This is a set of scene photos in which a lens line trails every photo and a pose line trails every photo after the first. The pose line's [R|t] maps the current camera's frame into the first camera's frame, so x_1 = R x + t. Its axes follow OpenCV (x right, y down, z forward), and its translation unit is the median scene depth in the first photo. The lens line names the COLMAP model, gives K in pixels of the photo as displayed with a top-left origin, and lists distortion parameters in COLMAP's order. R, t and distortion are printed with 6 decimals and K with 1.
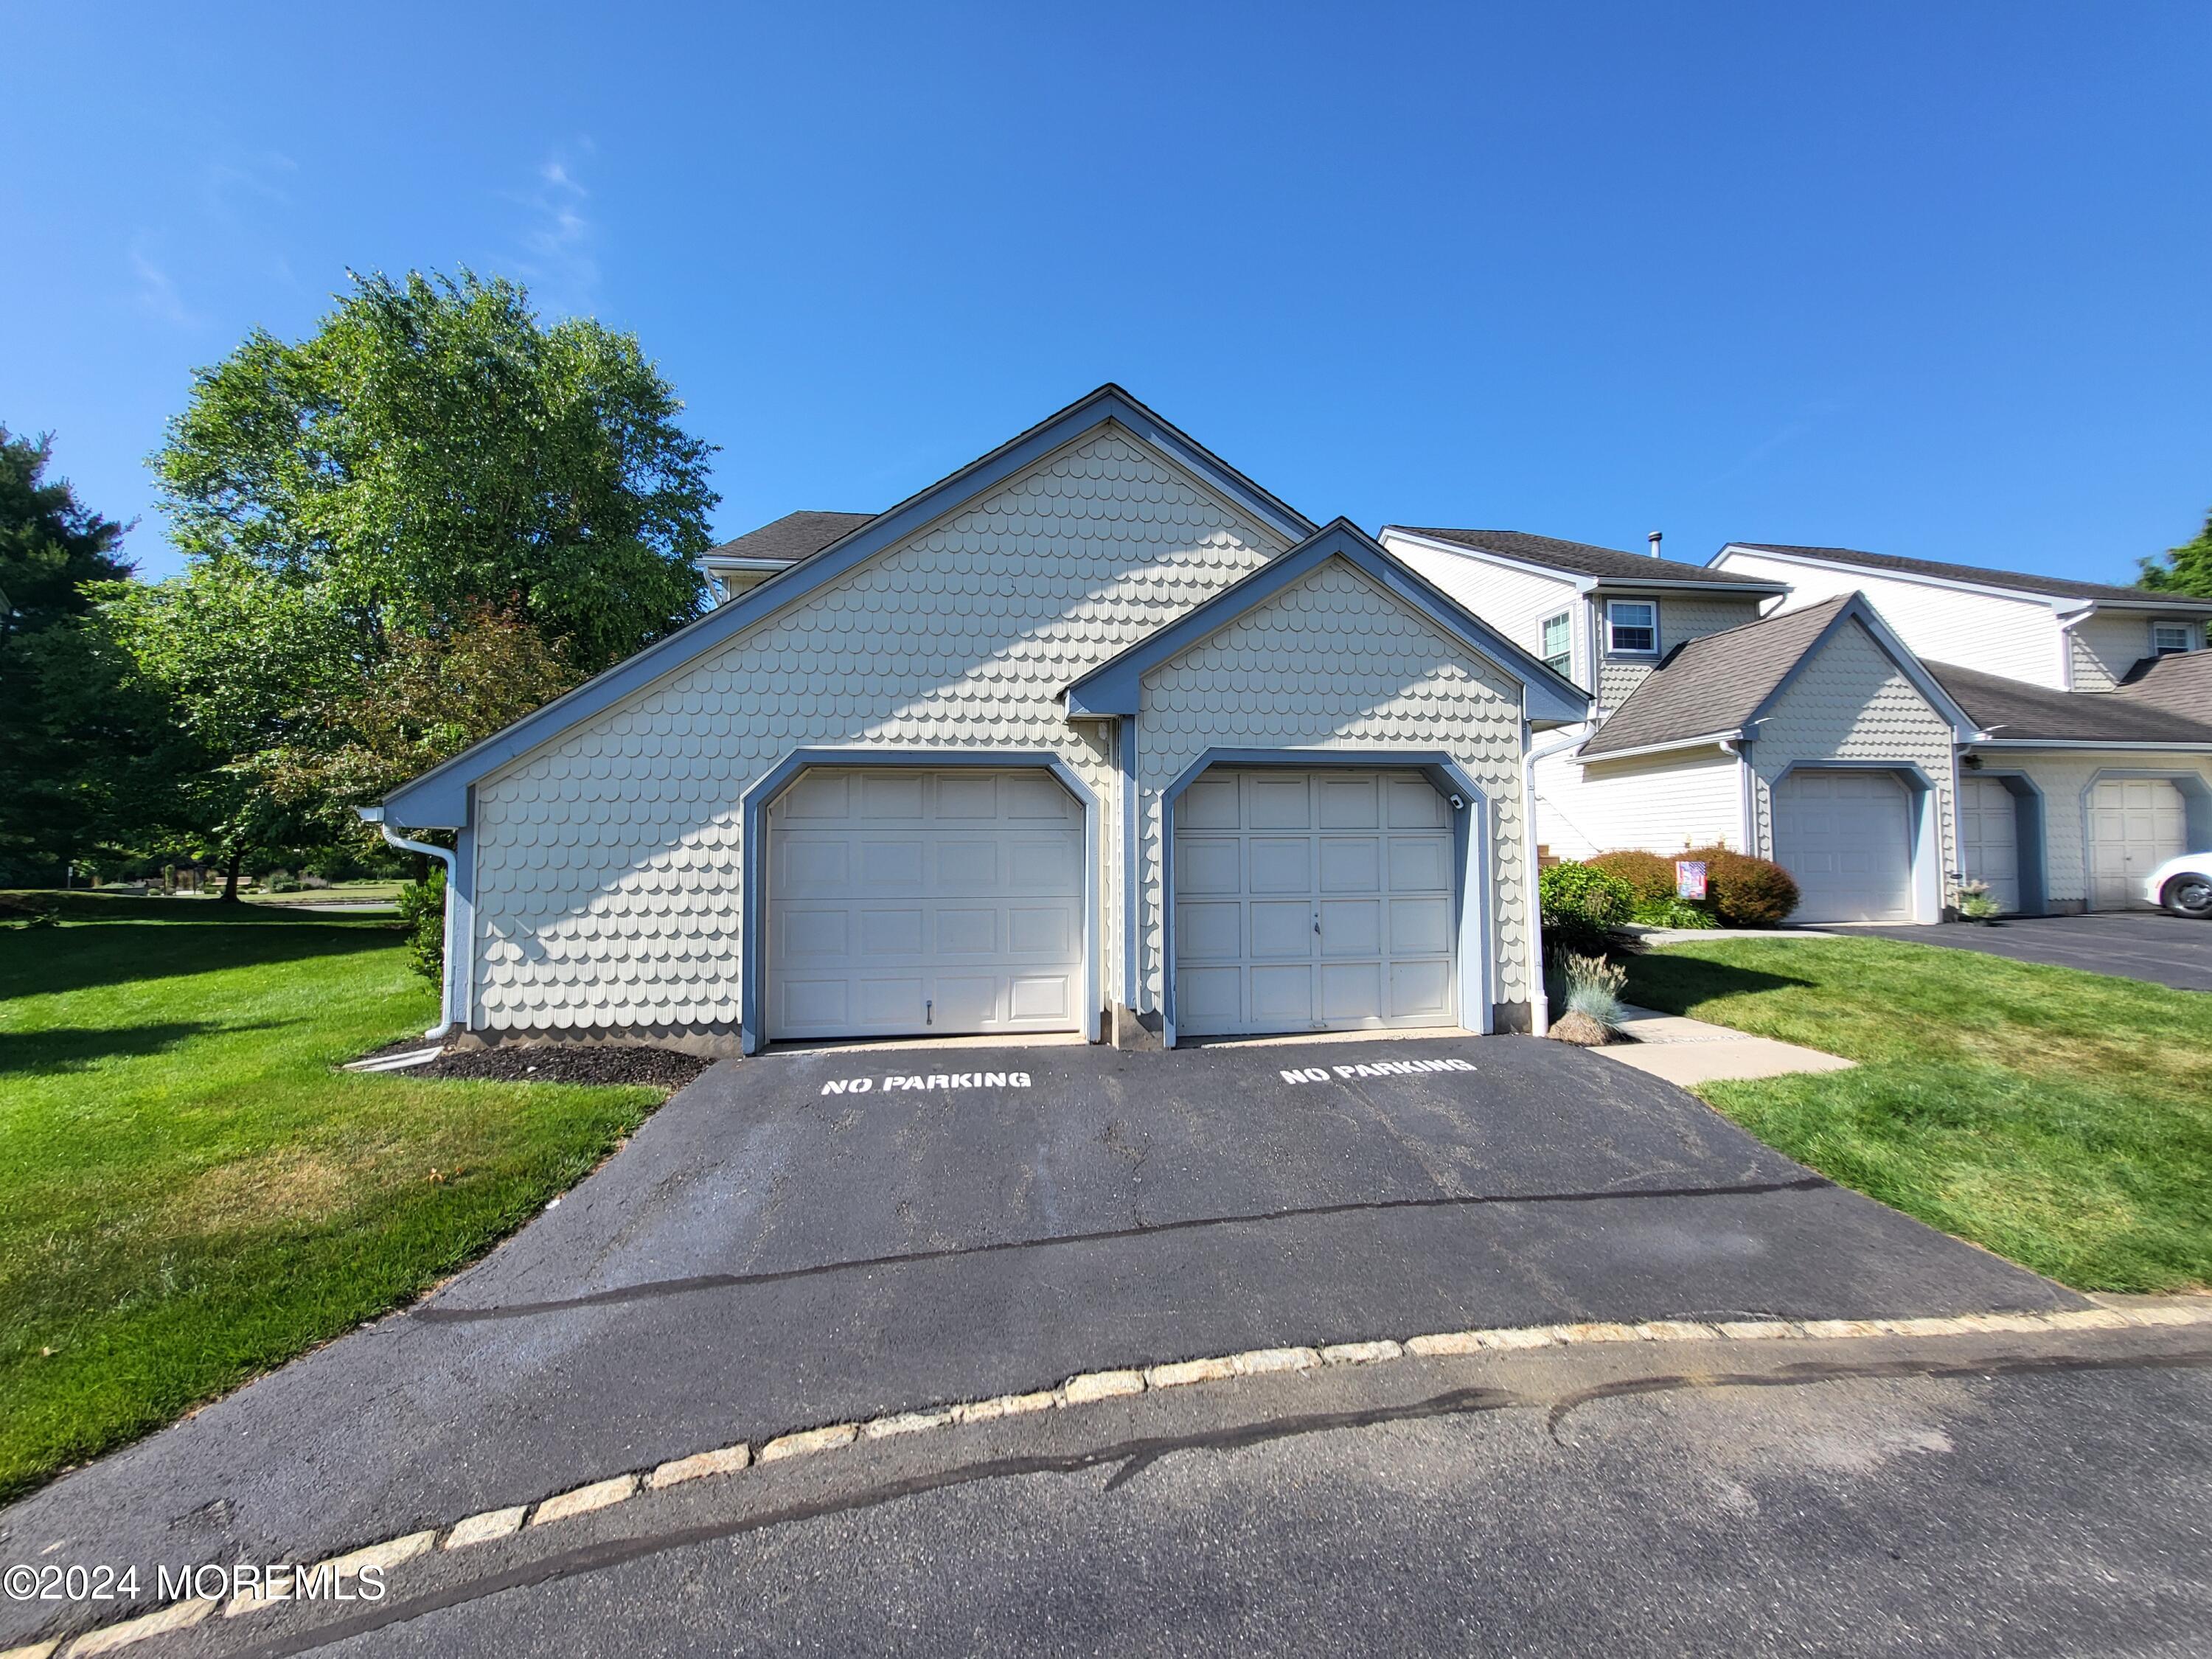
lens RADIAL K [[860.0, 0, 1103.6], [0, 860.0, 821.8], [0, 0, 1]] dist [0.000245, -0.000144]
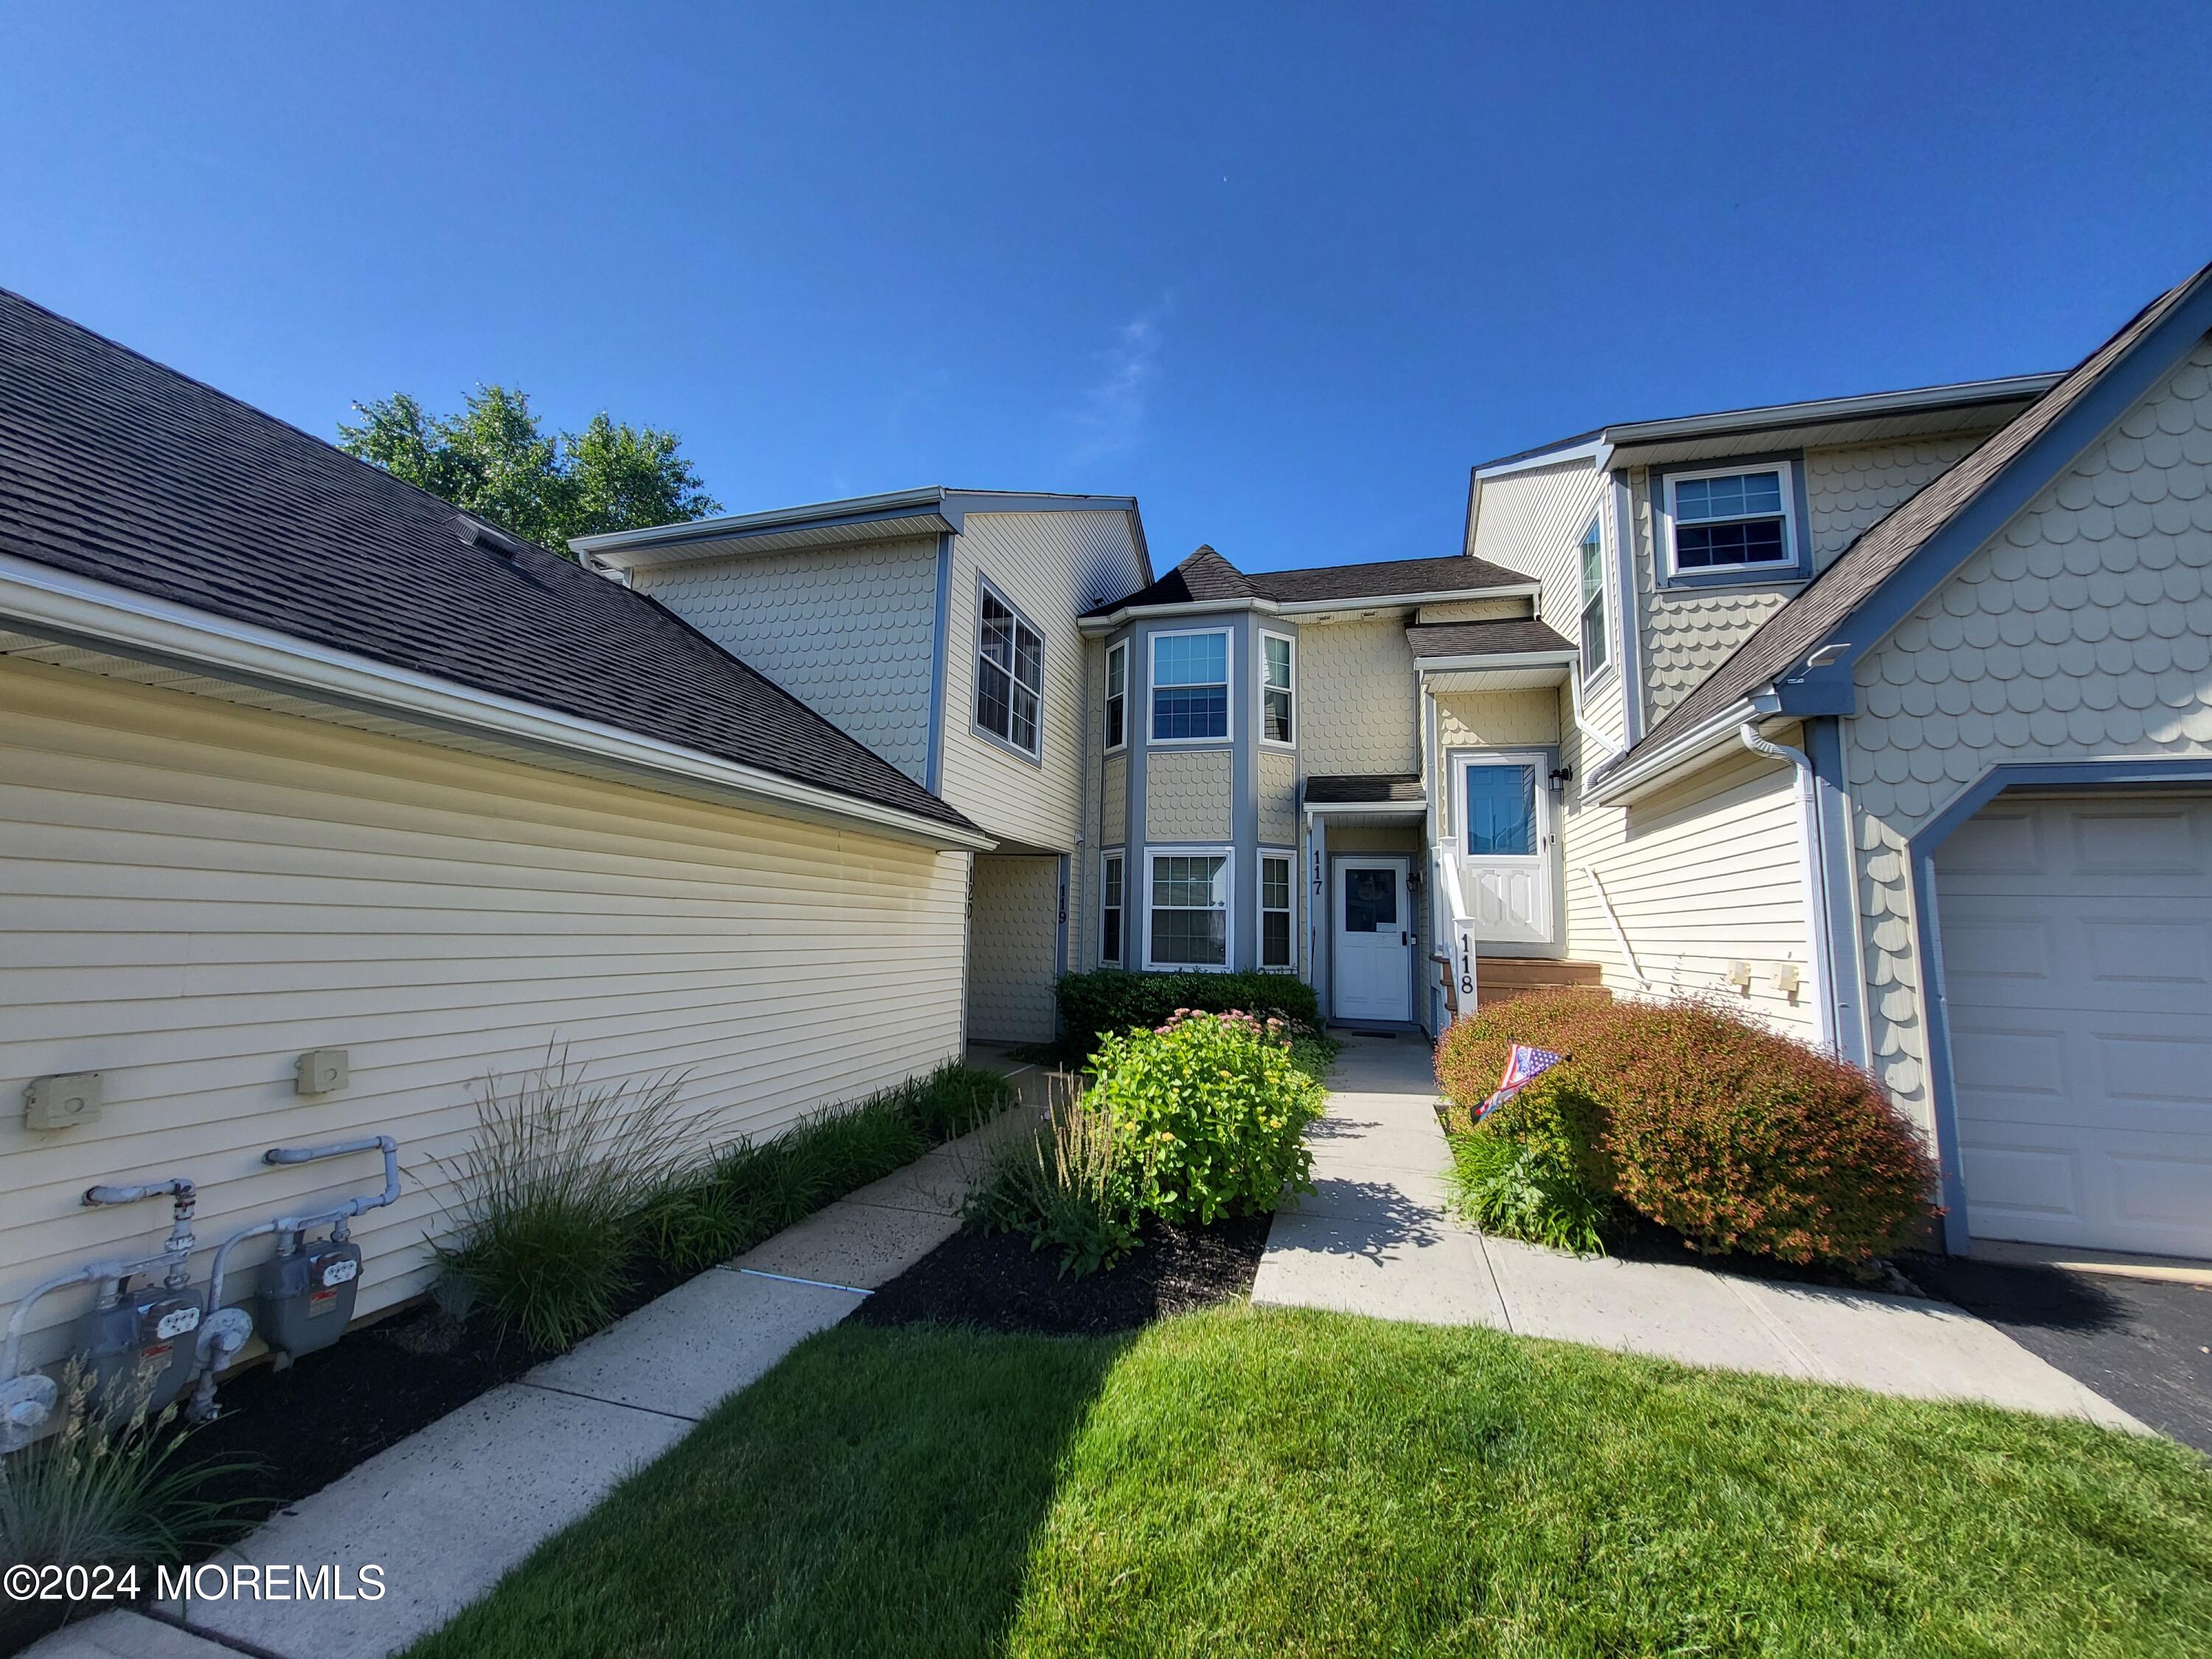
lens RADIAL K [[860.0, 0, 1103.6], [0, 860.0, 821.8], [0, 0, 1]] dist [0.000245, -0.000144]
pose [[0.910787, -0.023427, -0.412212, 0.491961], [-0.011787, 0.996507, -0.082678, -0.012559], [0.412709, 0.080161, 0.907329, 0.430075]]
